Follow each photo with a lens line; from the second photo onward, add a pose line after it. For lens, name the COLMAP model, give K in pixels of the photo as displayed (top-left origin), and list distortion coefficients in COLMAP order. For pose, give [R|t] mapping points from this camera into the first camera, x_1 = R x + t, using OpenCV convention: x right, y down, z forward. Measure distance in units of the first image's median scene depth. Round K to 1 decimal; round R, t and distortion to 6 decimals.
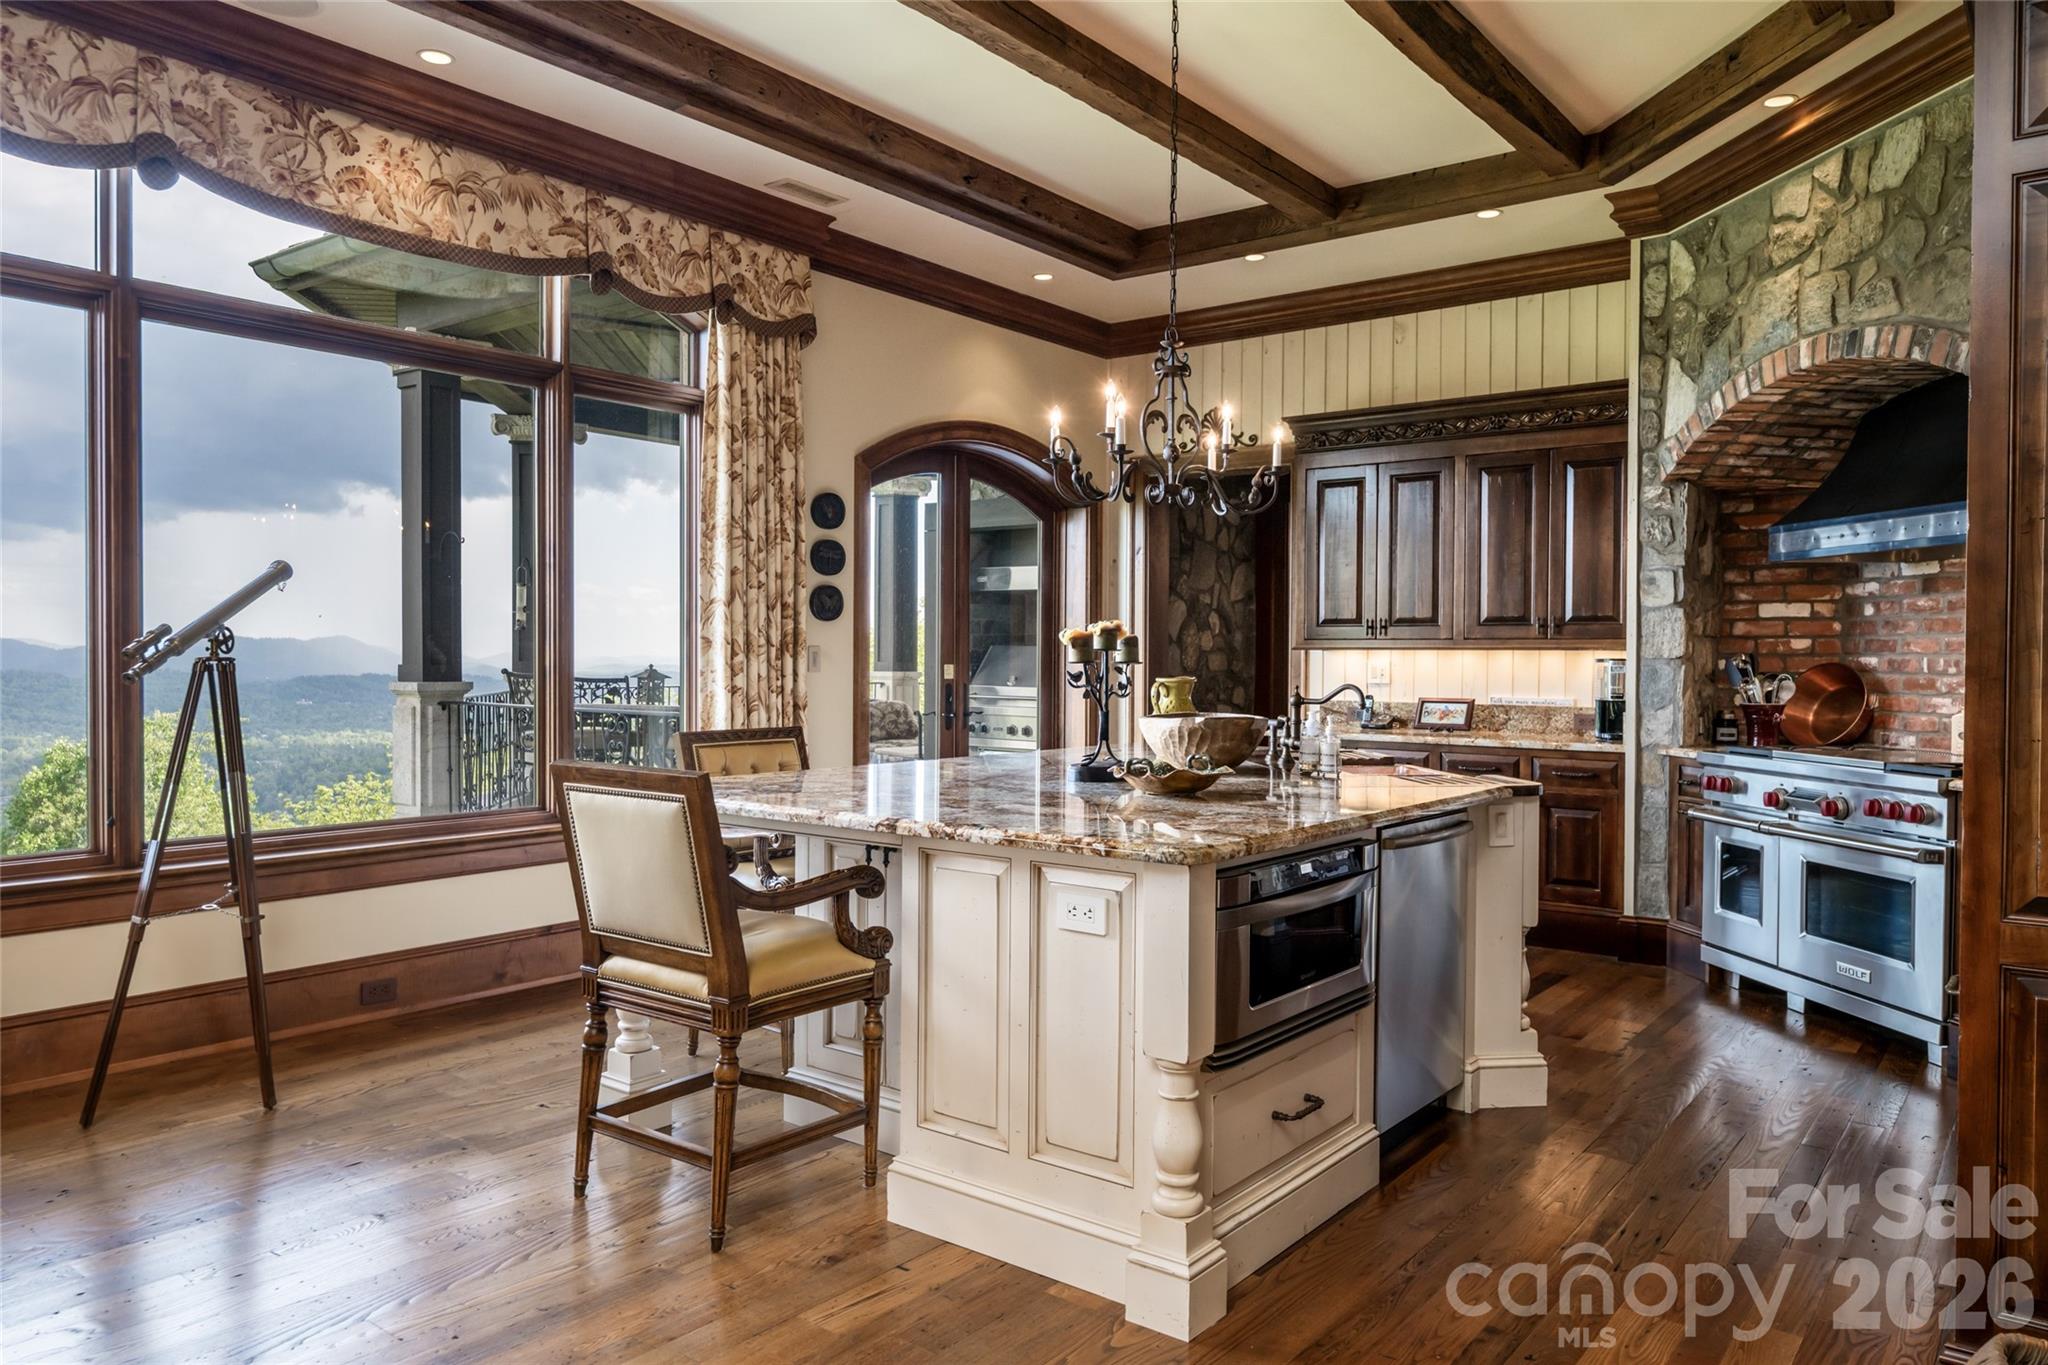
lens RADIAL K [[1374.4, 0, 1024.0], [0, 1374.4, 682.5], [0, 0, 1]] dist [0.003647, 0.000531]
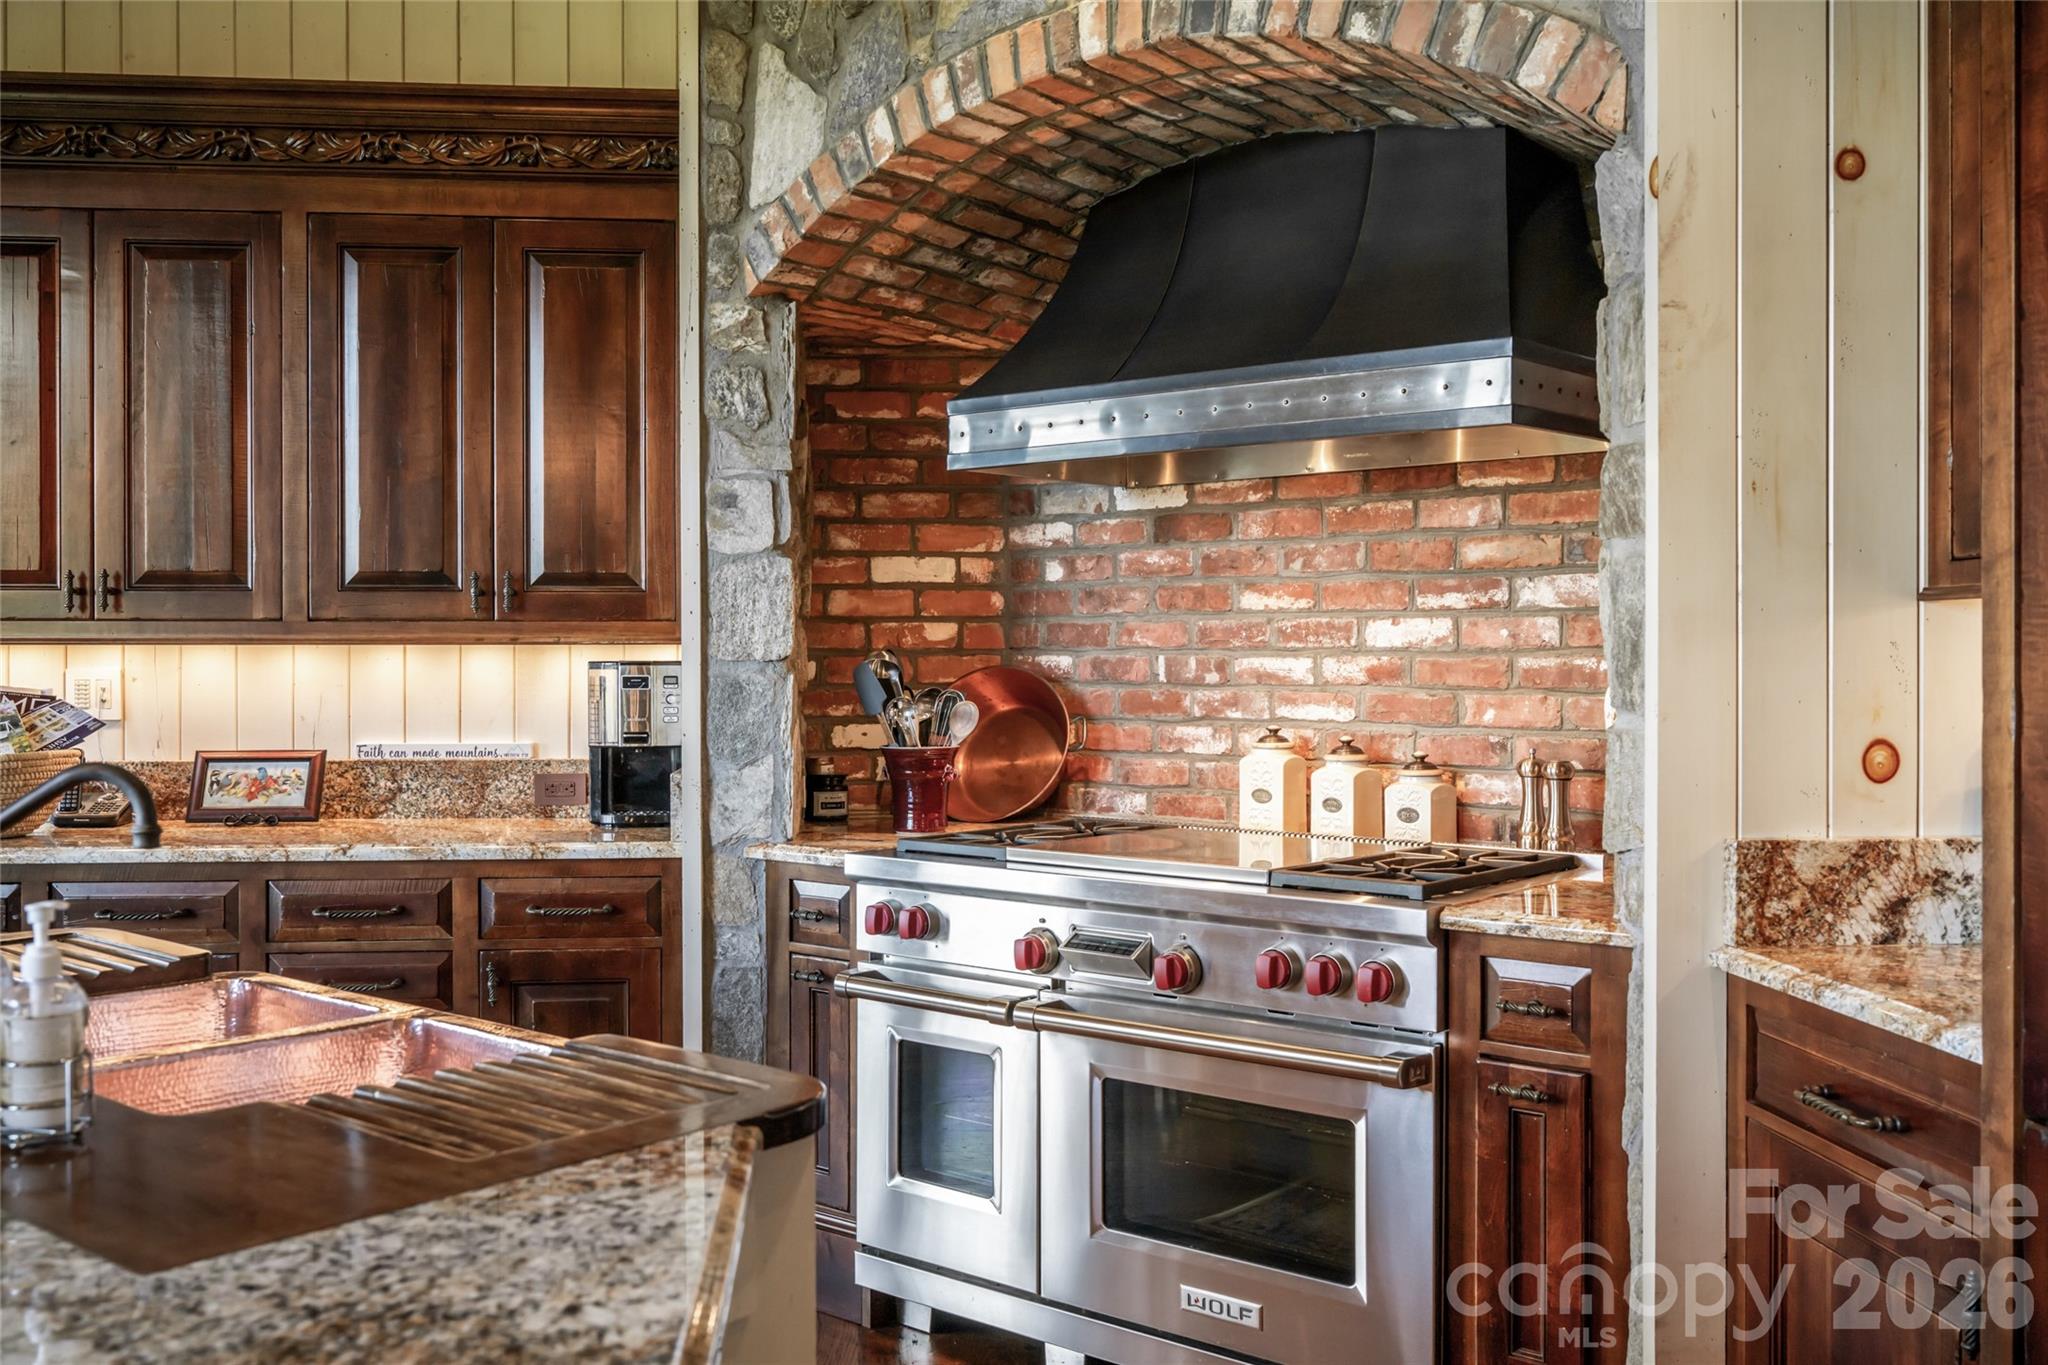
lens RADIAL K [[1843.2, 0, 1022.8], [0, 1843.2, 659.8], [0, 0, 1]] dist [-0.003256, 0.006386]
pose [[0.728665, -0.007445, 0.684830, 0.088845], [0.018445, 0.999792, -0.008758, -0.010290], [-0.684622, 0.019013, 0.728650, 0.461421]]
